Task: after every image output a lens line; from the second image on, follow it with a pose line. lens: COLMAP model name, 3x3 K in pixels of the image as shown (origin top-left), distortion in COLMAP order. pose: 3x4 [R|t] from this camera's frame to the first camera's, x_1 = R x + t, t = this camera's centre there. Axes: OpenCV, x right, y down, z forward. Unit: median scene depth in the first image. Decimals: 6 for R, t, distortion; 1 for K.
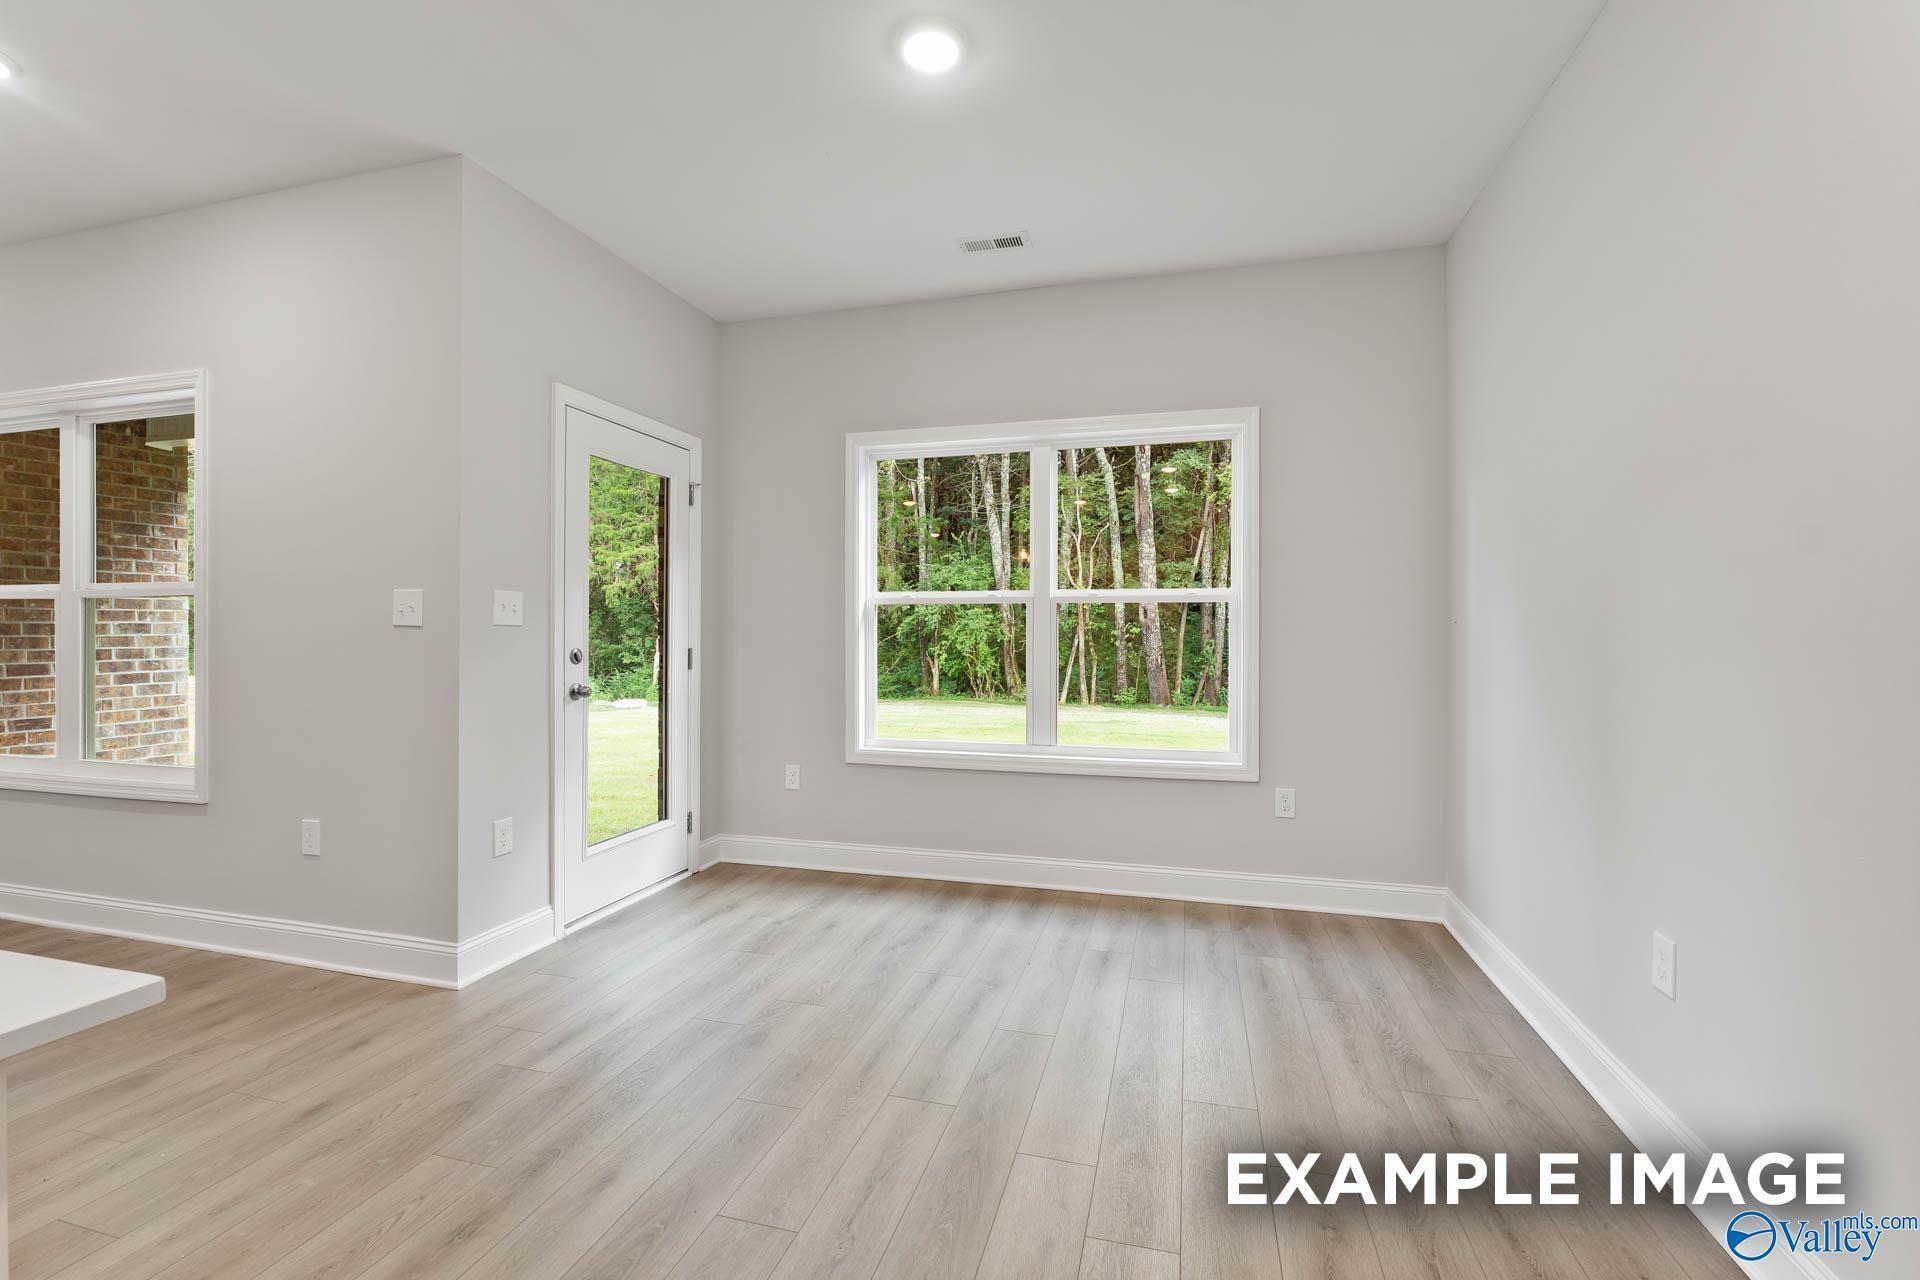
lens RADIAL K [[809.1, 0, 973.3], [0, 809.1, 632.4], [0, 0, 1]] dist [-0.004727, -0.000479]
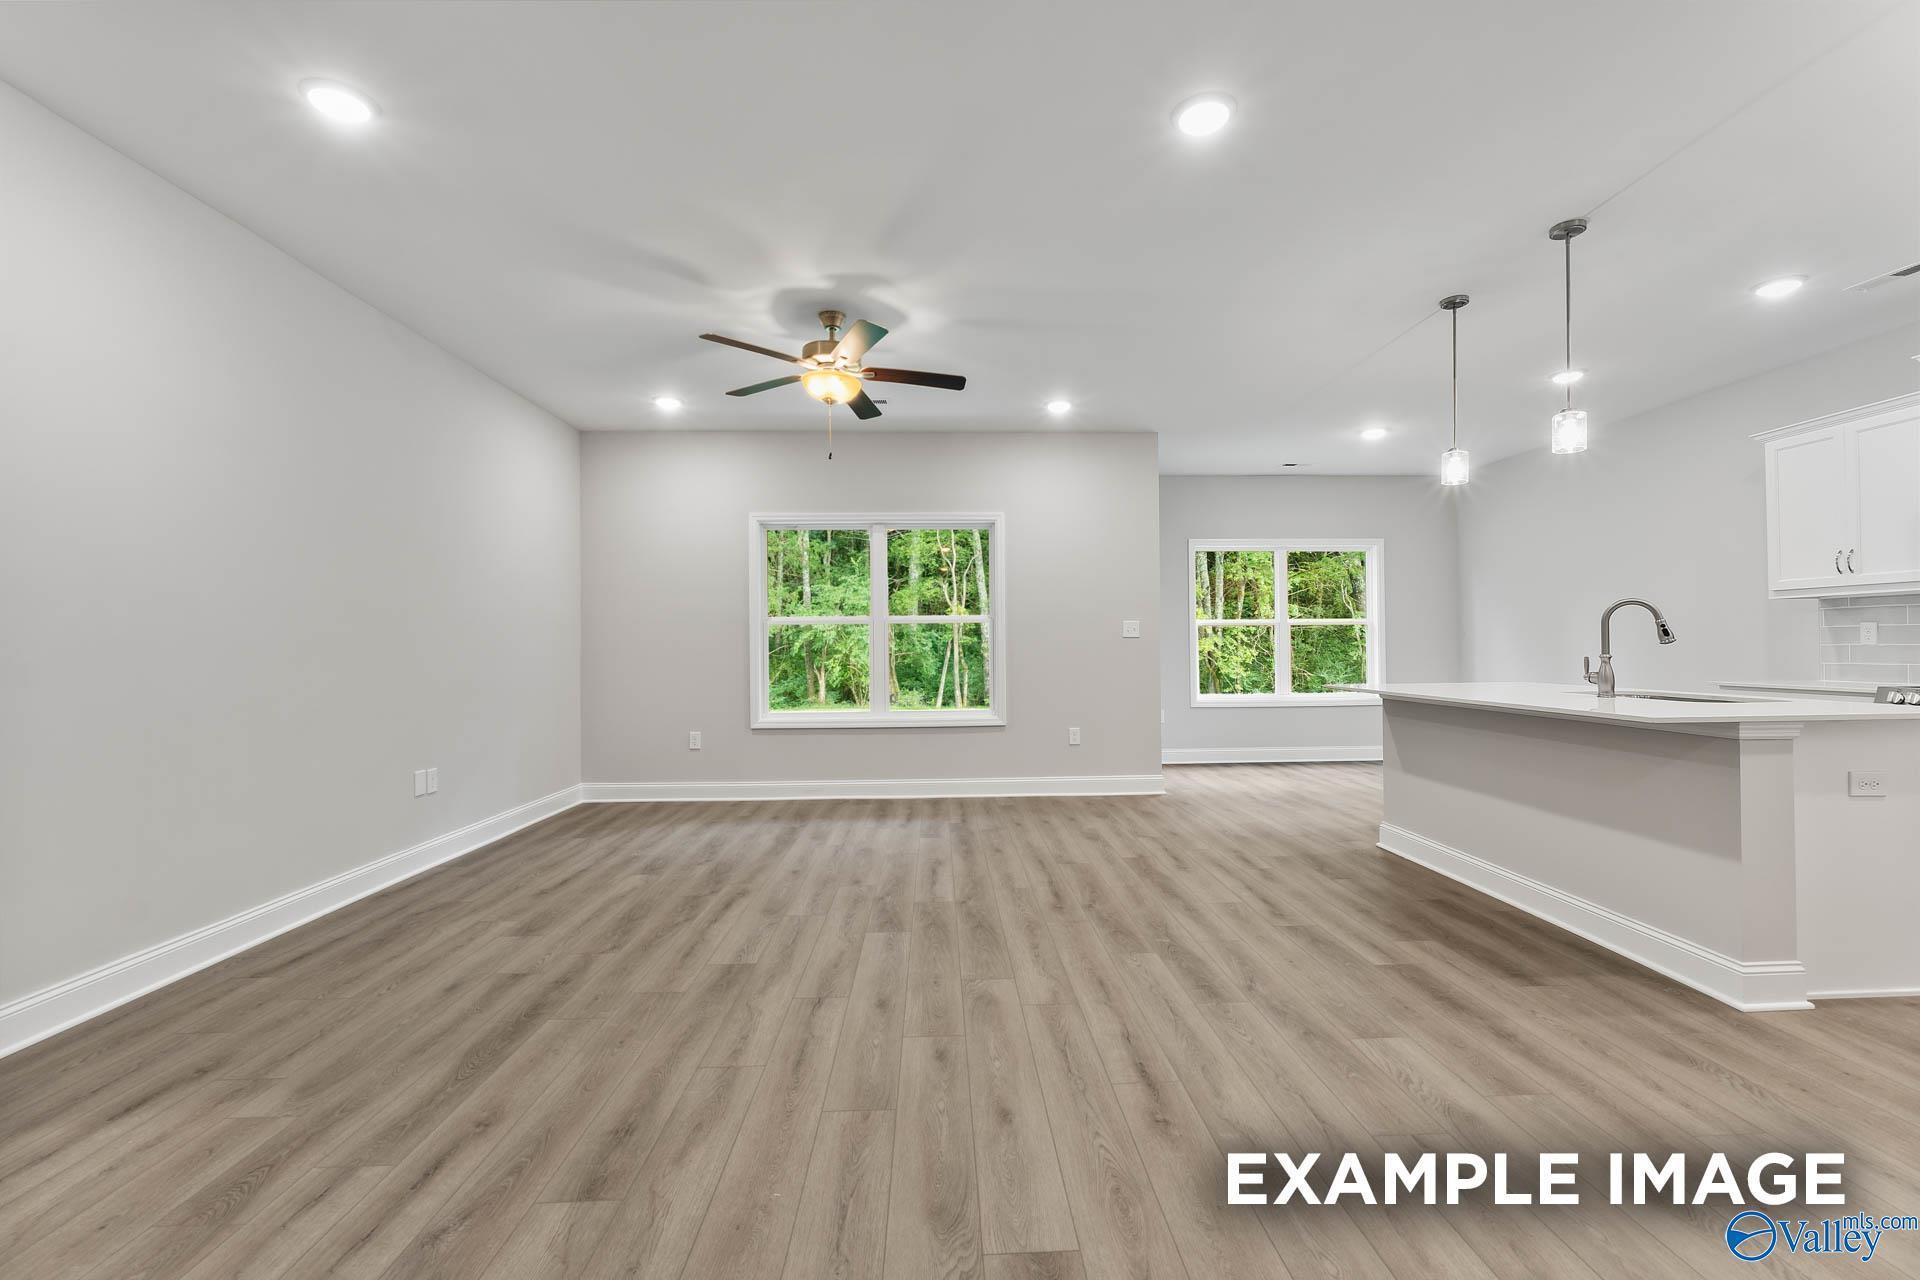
lens RADIAL K [[809.1, 0, 970.3], [0, 809.1, 638.5], [0, 0, 1]] dist [-0.004727, -0.000479]
pose [[0.953506, -0.007334, 0.301286, -0.197007], [0.010807, 0.999893, -0.009862, 0.001490], [-0.301181, 0.012660, 0.953483, -0.111749]]
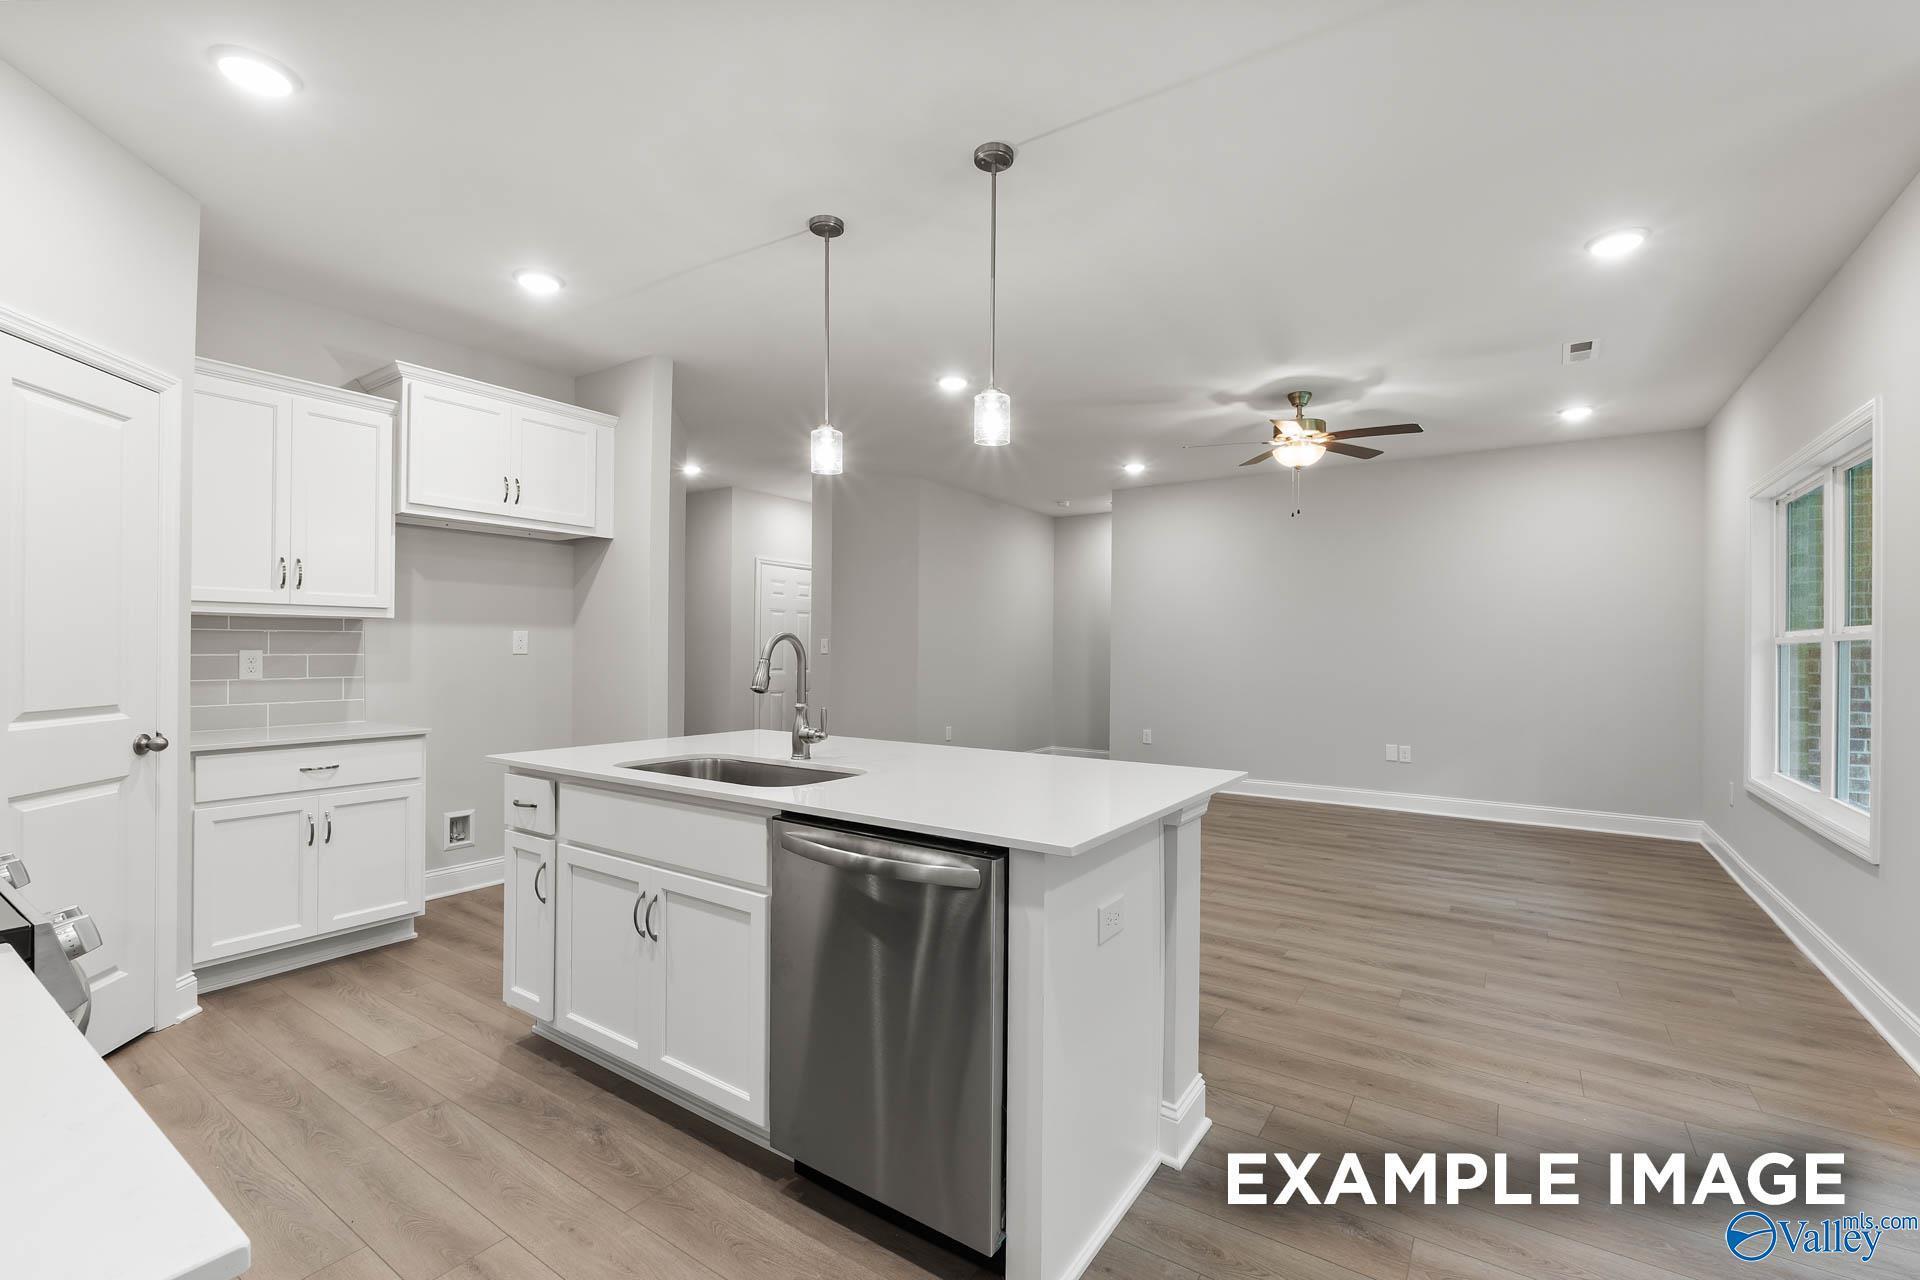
lens RADIAL K [[809.1, 0, 972.0], [0, 809.1, 646.3], [0, 0, 1]] dist [-0.004727, -0.000479]
pose [[-0.324172, -0.006371, -0.945977, 0.031015], [-0.007756, 0.999962, -0.004077, -0.003259], [0.945966, 0.006015, -0.324209, 0.037353]]
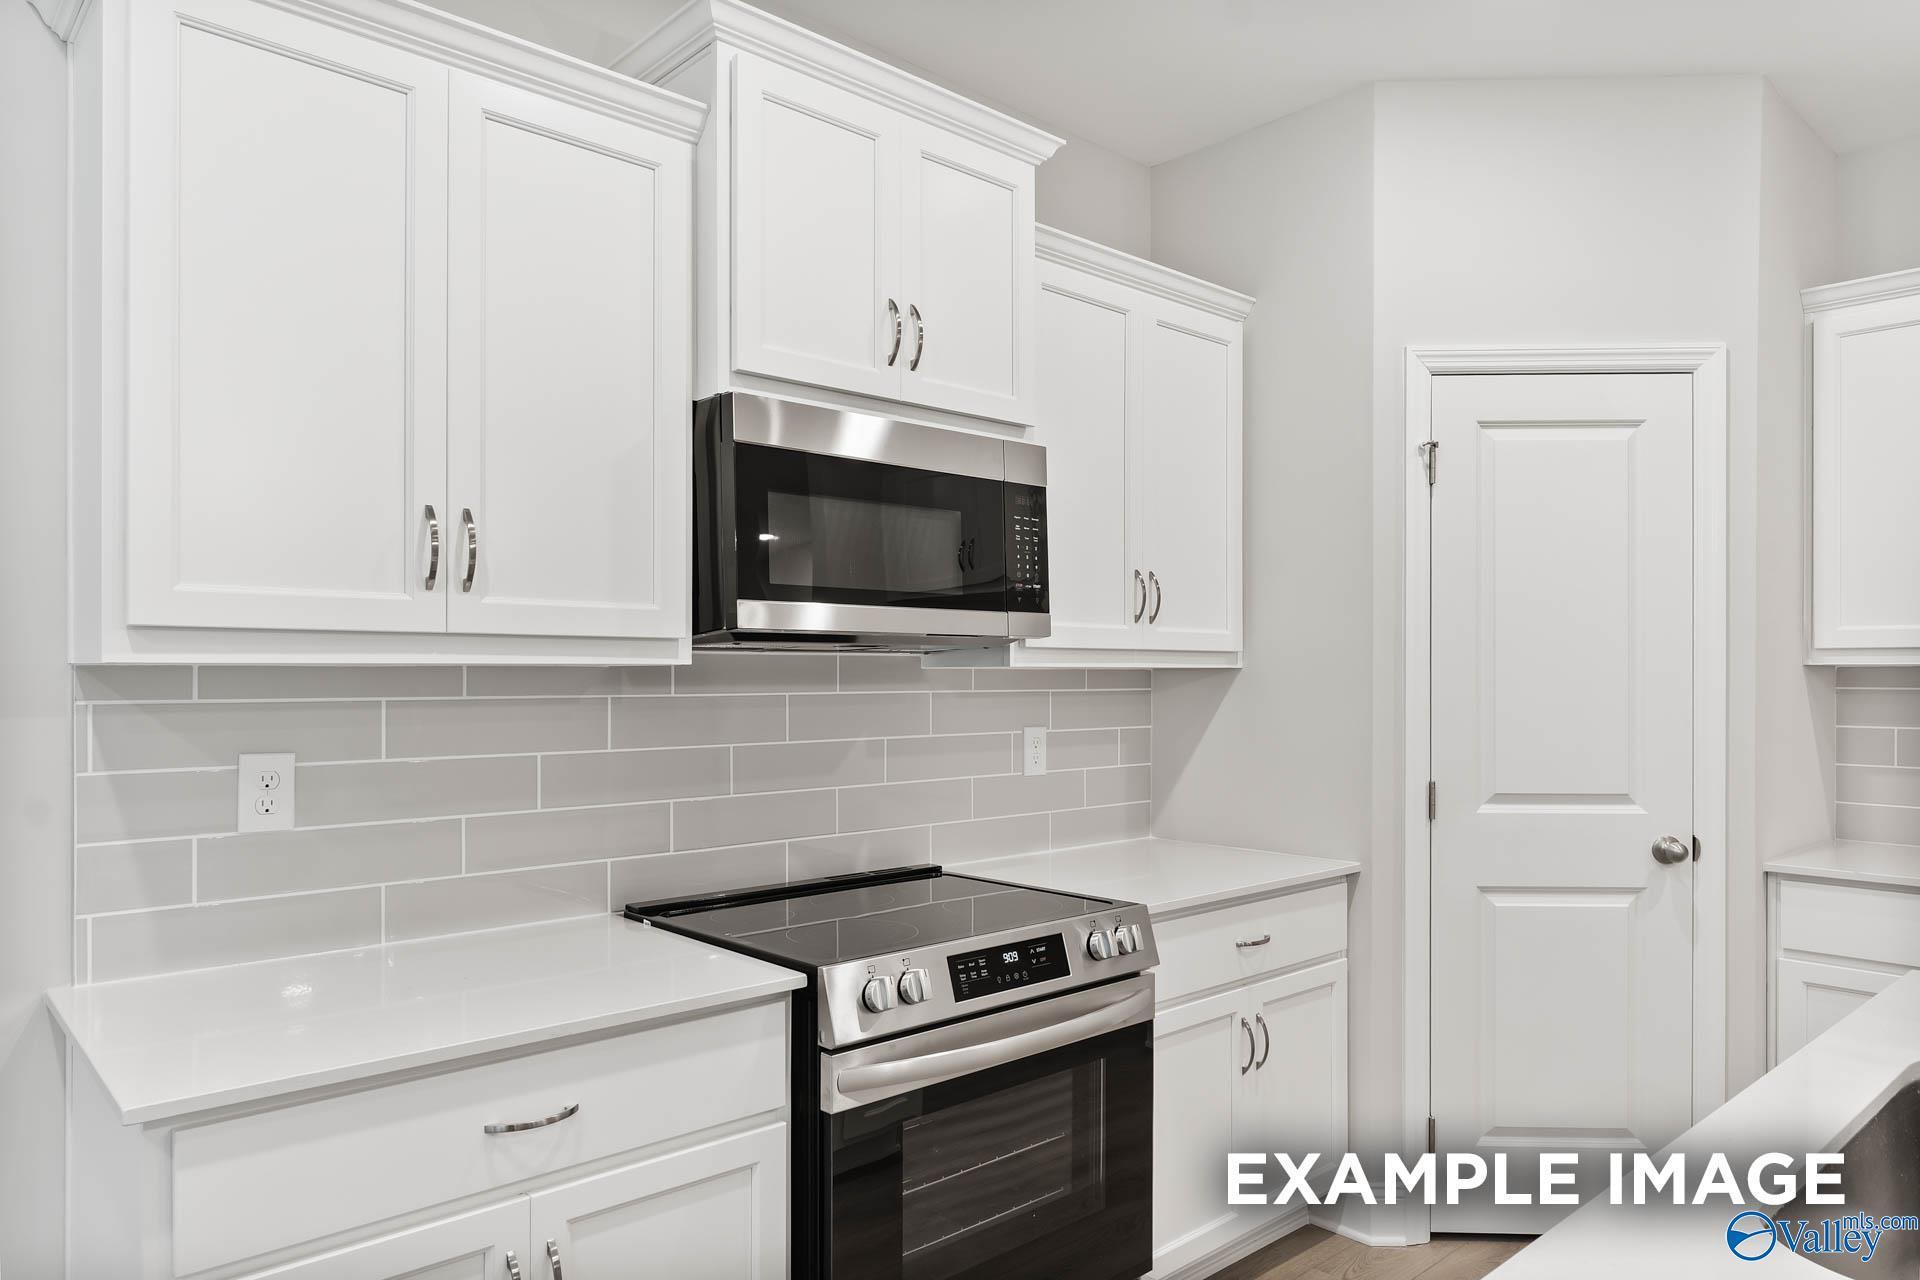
lens RADIAL K [[1246.3, 0, 983.3], [0, 1246.3, 669.5], [0, 0, 1]] dist [-0.002542, -0.000397]
pose [[-0.851140, -0.002245, 0.524934, -0.037861], [-0.003552, 0.999993, -0.001483, -0.007094], [-0.524927, -0.003126, -0.851142, 0.039434]]
